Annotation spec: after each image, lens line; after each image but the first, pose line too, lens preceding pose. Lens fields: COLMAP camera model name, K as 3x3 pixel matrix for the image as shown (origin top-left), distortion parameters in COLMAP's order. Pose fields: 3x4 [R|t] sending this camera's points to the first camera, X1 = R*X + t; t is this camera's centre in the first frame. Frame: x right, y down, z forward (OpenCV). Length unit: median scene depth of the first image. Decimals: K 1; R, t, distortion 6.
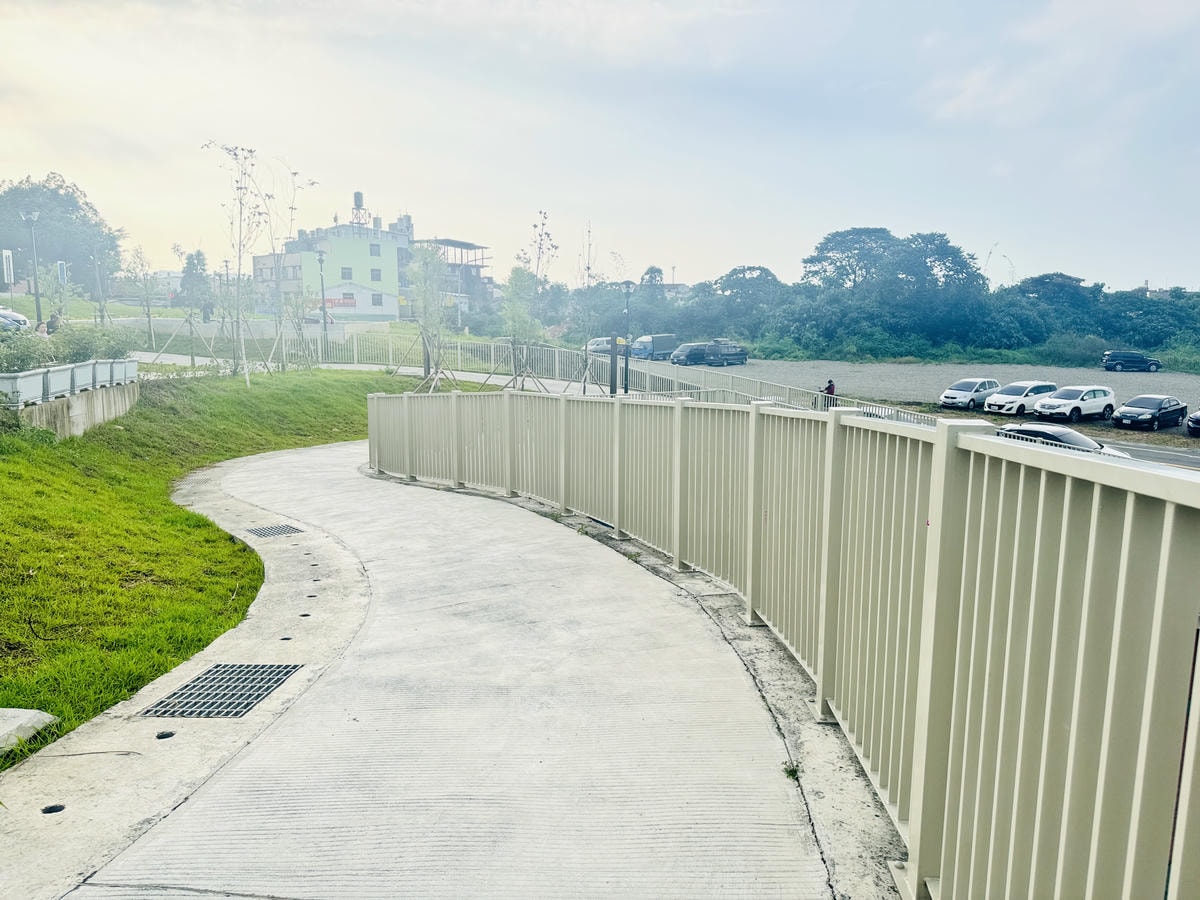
lens RADIAL K [[844.0, 0, 600.0], [0, 844.0, 450.0], [0, 0, 1]] dist [0.072082, -0.095083]
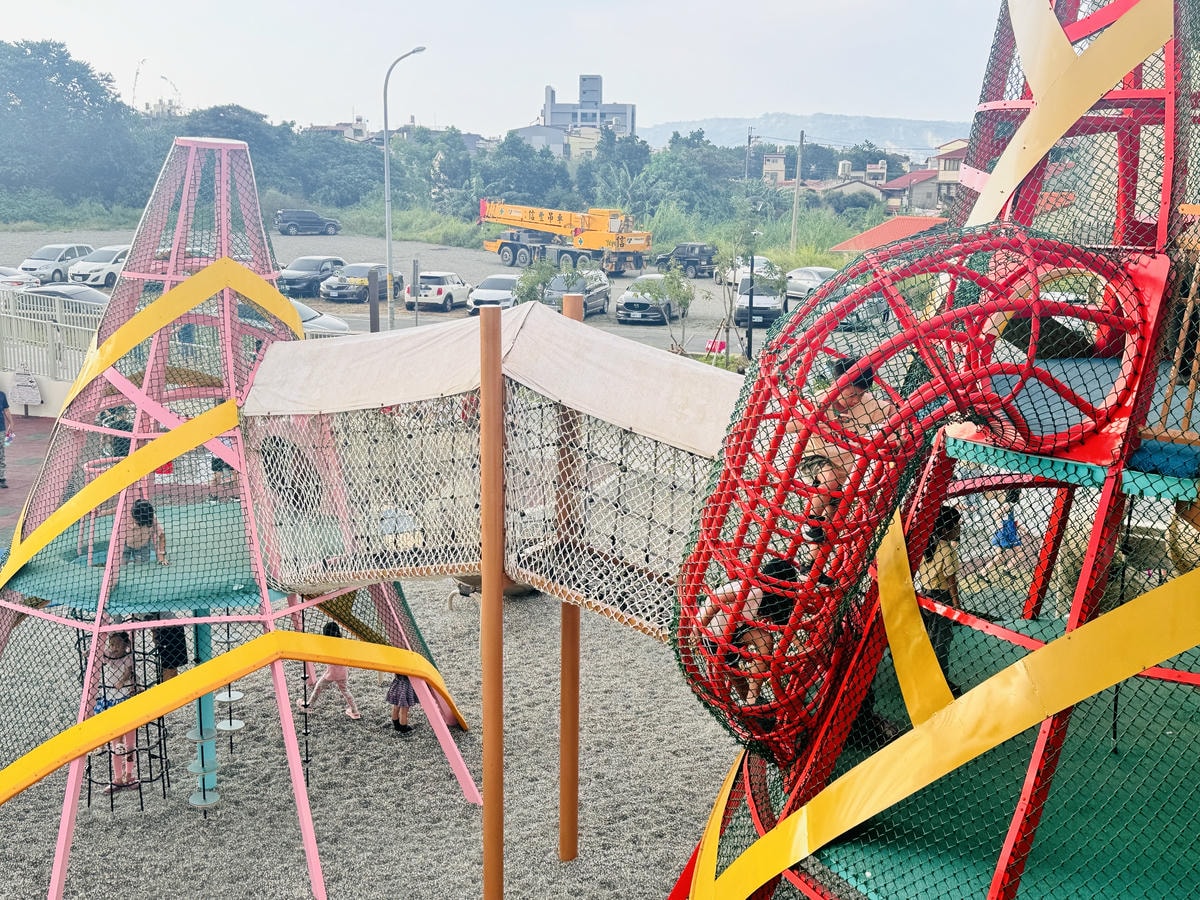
lens RADIAL K [[1389.0, 0, 600.0], [0, 1389.0, 450.0], [0, 0, 1]] dist [0.009805, -0.018270]
pose [[0.777737, -0.119655, 0.617097, 0.008177], [0.089628, 0.992794, 0.079542, 0.025786], [-0.622168, -0.006553, 0.782857, -0.169146]]
